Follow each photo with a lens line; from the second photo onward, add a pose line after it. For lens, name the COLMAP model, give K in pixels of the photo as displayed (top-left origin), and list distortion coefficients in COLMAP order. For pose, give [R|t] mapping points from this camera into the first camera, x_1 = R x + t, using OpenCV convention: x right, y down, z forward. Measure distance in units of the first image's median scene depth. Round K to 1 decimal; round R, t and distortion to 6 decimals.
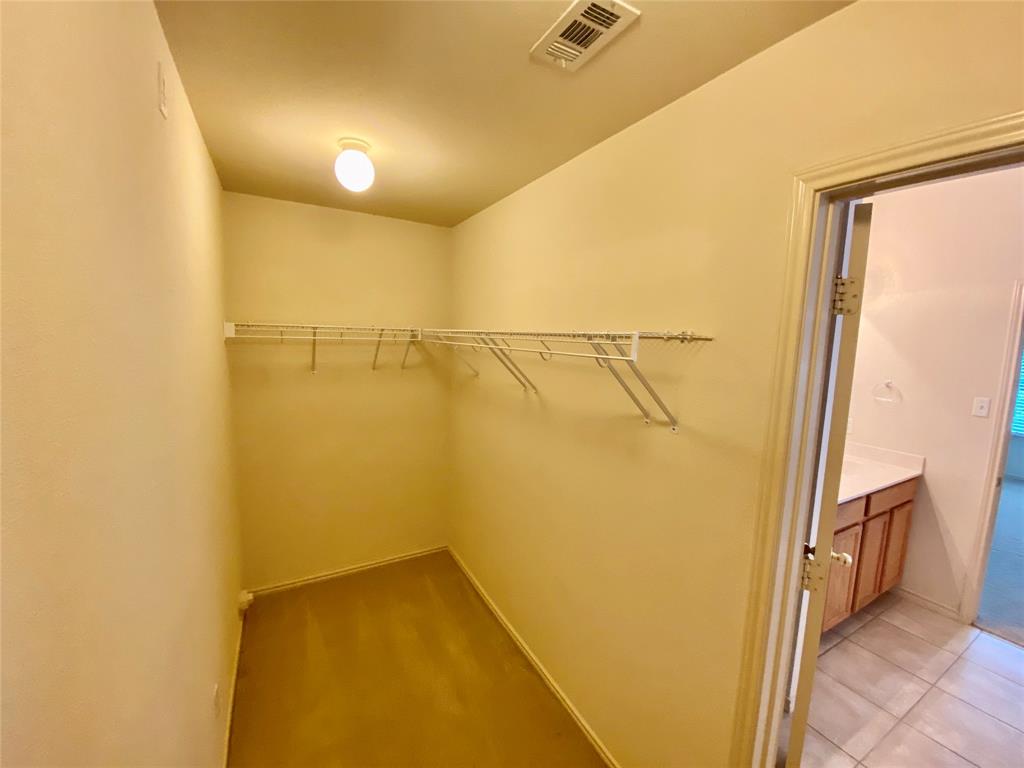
lens RADIAL K [[411.8, 0, 506.8], [0, 411.8, 382.8], [0, 0, 1]] dist [-0.001045, -0.012276]
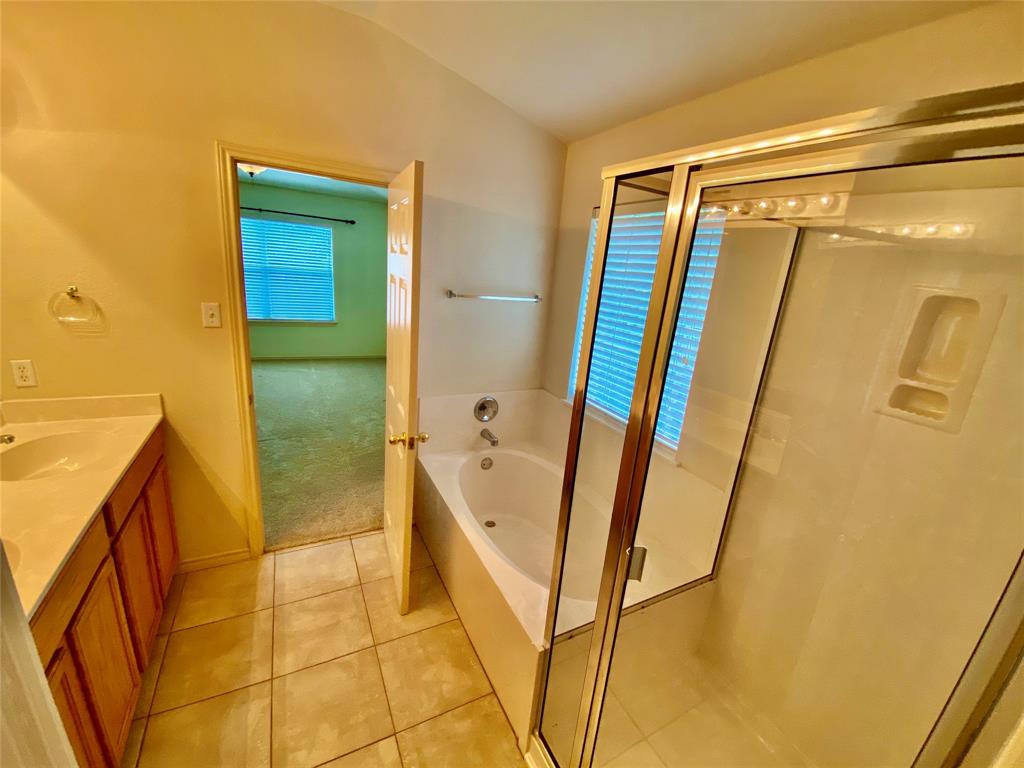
lens RADIAL K [[414.3, 0, 514.4], [0, 414.3, 382.0], [0, 0, 1]] dist [0.058100, -0.036192]
pose [[0.012226, -0.293604, 0.955849, 0.362942], [0.025332, 0.955705, 0.293235, -0.040421], [-0.999604, 0.020629, 0.019122, 0.395893]]
